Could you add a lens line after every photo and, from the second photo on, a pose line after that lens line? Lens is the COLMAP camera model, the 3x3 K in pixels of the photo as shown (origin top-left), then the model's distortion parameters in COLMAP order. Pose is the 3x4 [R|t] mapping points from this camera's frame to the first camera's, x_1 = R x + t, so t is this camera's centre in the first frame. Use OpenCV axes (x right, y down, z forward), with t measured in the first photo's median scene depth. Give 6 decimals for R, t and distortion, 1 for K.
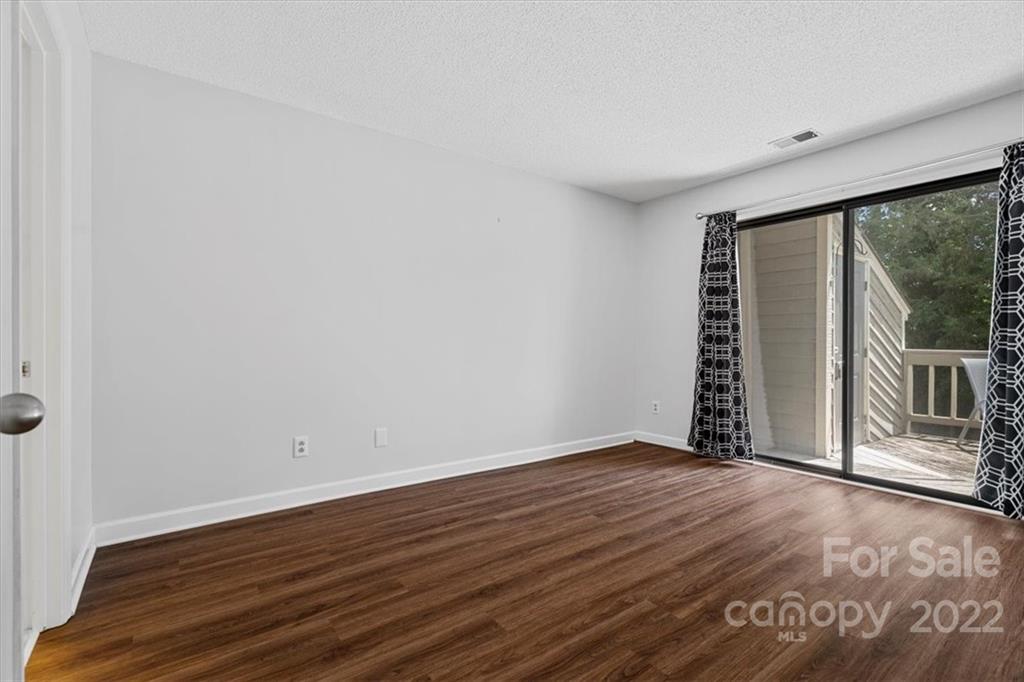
lens RADIAL K [[466.0, 0, 507.9], [0, 466.0, 342.4], [0, 0, 1]] dist [-0.005456, 0.000116]
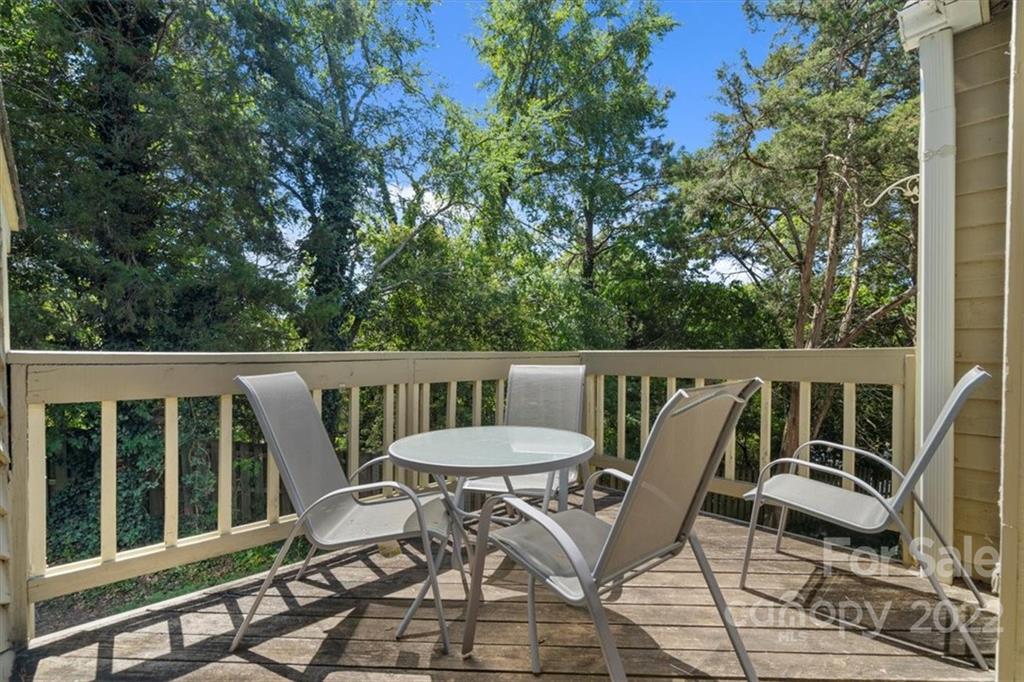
lens RADIAL K [[466.0, 0, 508.5], [0, 466.0, 345.7], [0, 0, 1]] dist [-0.005456, 0.000116]
pose [[-0.090351, -0.003359, 0.995904, 0.859227], [-0.000729, 0.999994, 0.003307, 0.016127], [-0.995910, -0.000427, -0.090353, 1.233411]]
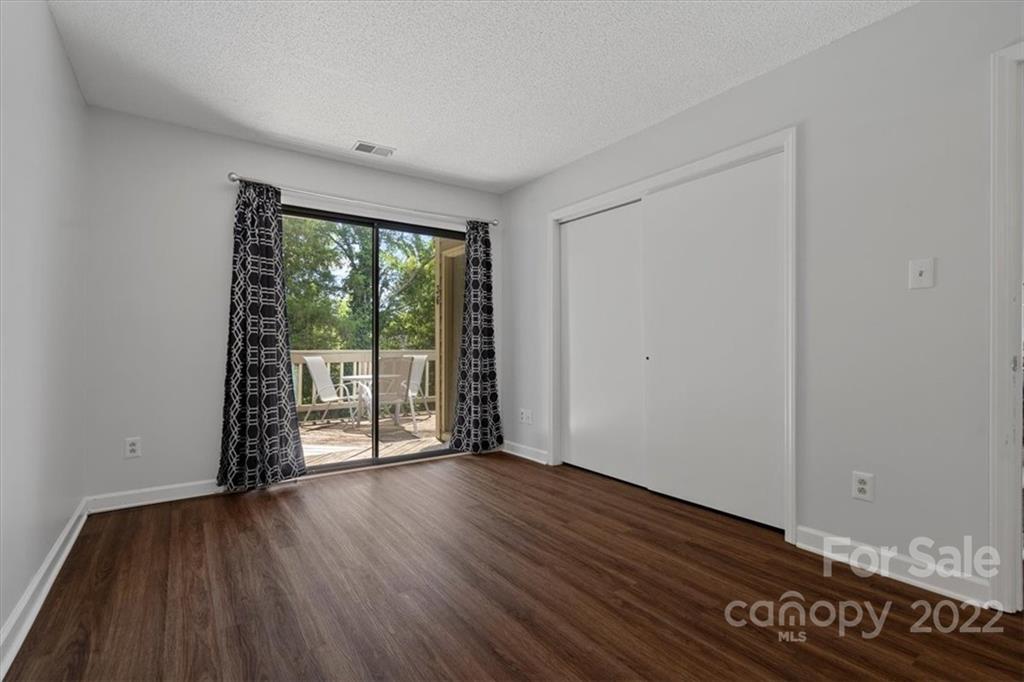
lens RADIAL K [[466.0, 0, 510.3], [0, 466.0, 341.7], [0, 0, 1]] dist [-0.005456, 0.000116]
pose [[0.027267, 0.004457, 0.999618, -0.392329], [-0.001719, 0.999989, -0.004412, -0.001368], [-0.999627, -0.001598, 0.027274, 0.630189]]
